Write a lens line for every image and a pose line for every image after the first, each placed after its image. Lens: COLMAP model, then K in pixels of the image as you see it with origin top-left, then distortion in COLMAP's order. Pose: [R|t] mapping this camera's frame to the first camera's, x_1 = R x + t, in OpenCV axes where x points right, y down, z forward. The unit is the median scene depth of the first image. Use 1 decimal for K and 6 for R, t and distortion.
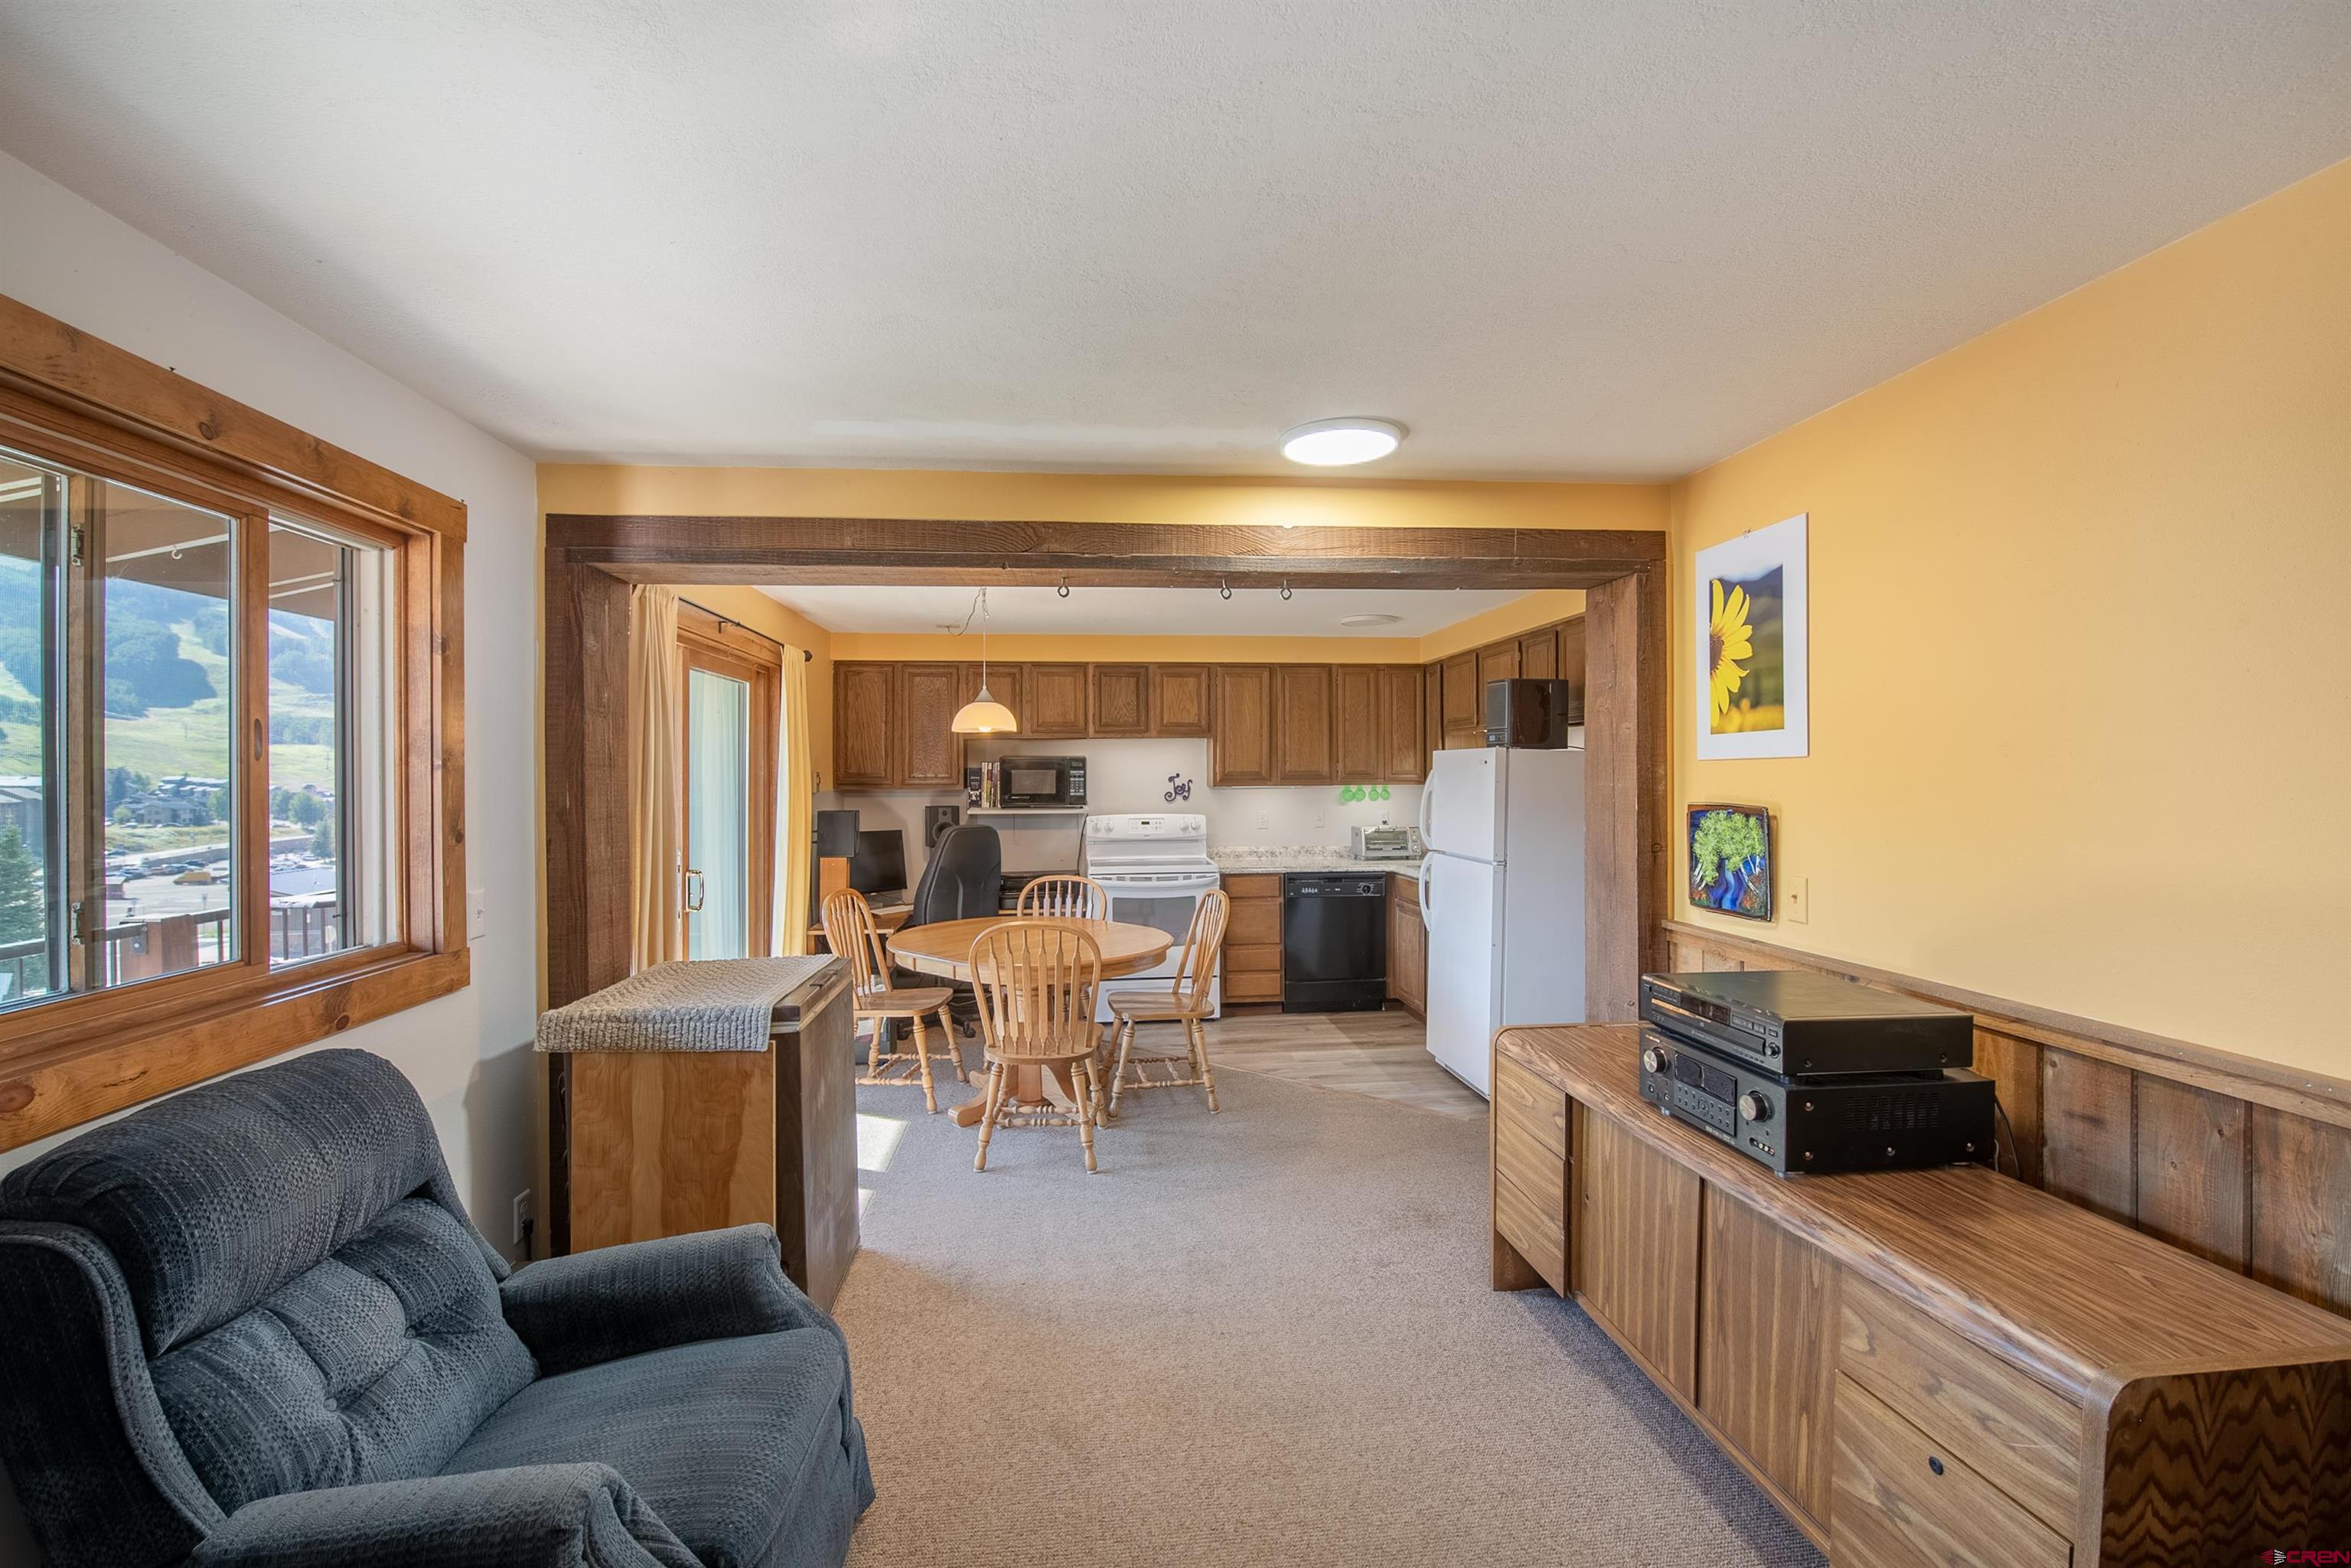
lens RADIAL K [[1040.8, 0, 1175.5], [0, 1040.8, 784.0], [0, 0, 1]] dist [-0.000477, -0.000081]
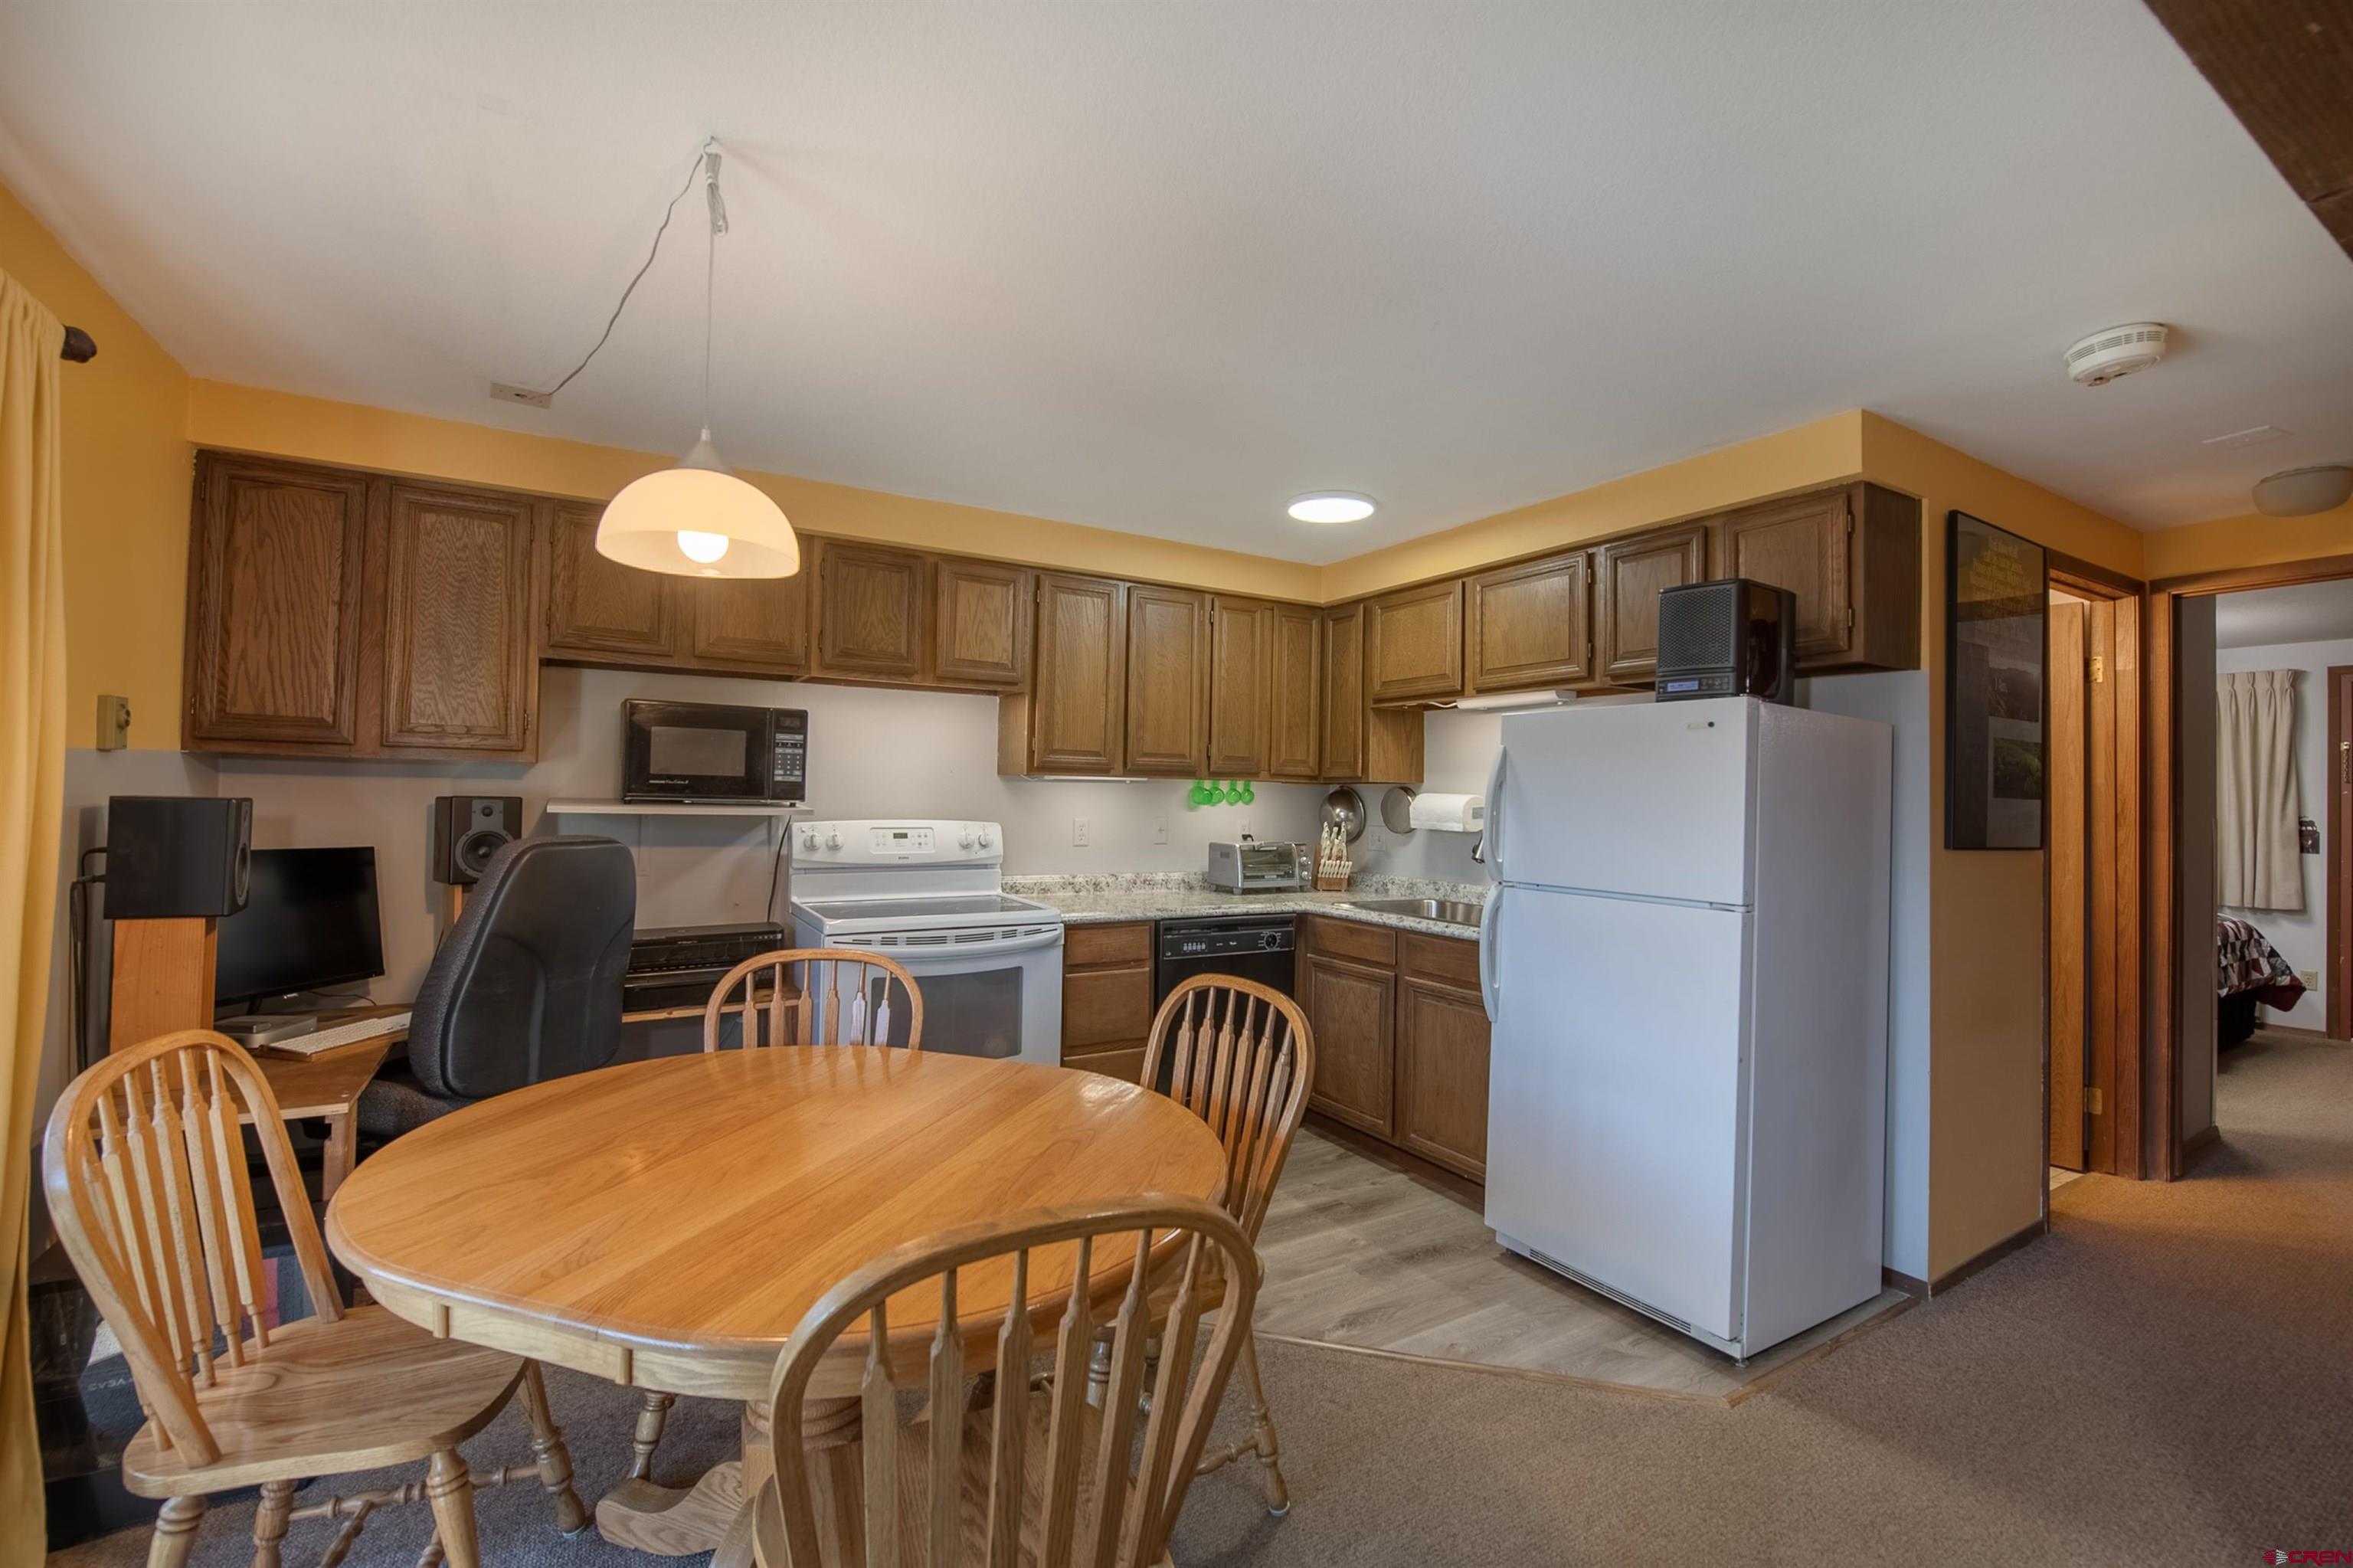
lens RADIAL K [[1000.1, 0, 1176.5], [0, 1000.1, 784.0], [0, 0, 1]] dist [-0.012560, -0.000029]
pose [[0.907321, 0.027764, 0.419520, -0.128116], [-0.019334, 0.999517, -0.024335, 0.020562], [-0.419993, 0.013968, 0.907420, 0.460910]]
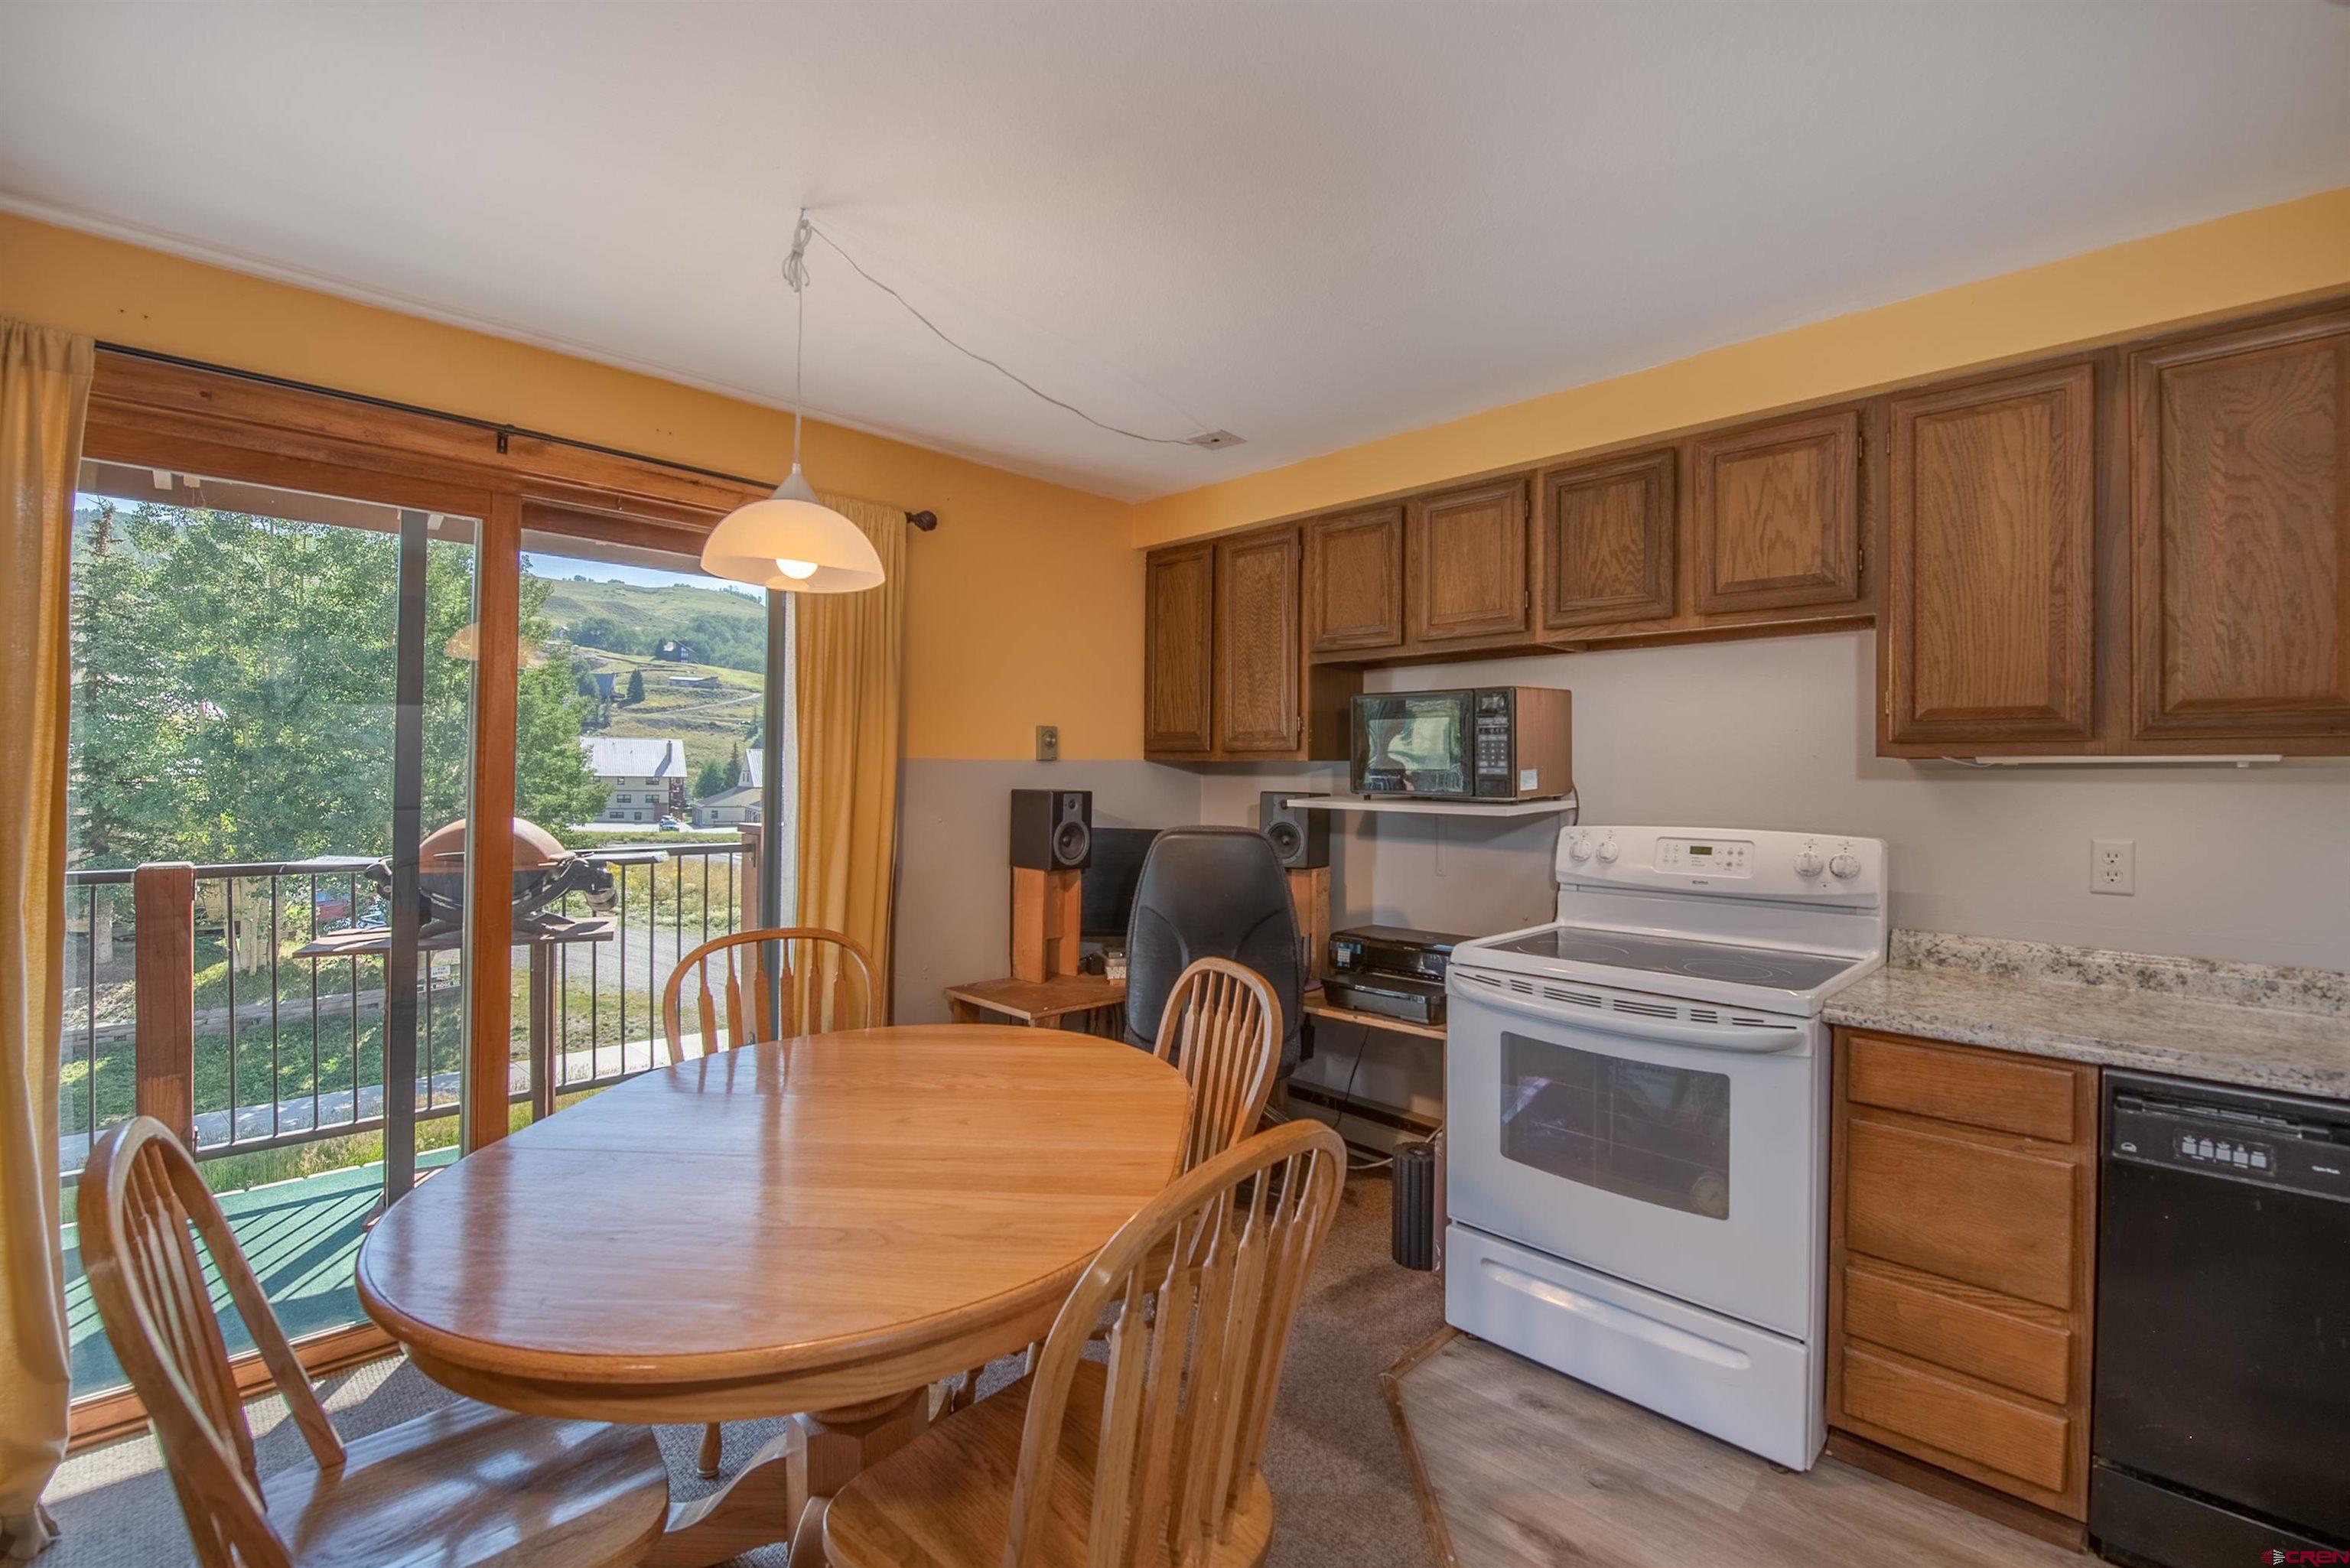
lens RADIAL K [[1012.5, 0, 1206.2], [0, 1012.5, 778.4], [0, 0, 1]] dist [-0.001847, -0.000139]
pose [[0.643778, 0.015550, -0.765055, 0.153562], [-0.021523, 0.999766, 0.002209, 0.013861], [0.764910, 0.015044, 0.643962, 0.634884]]
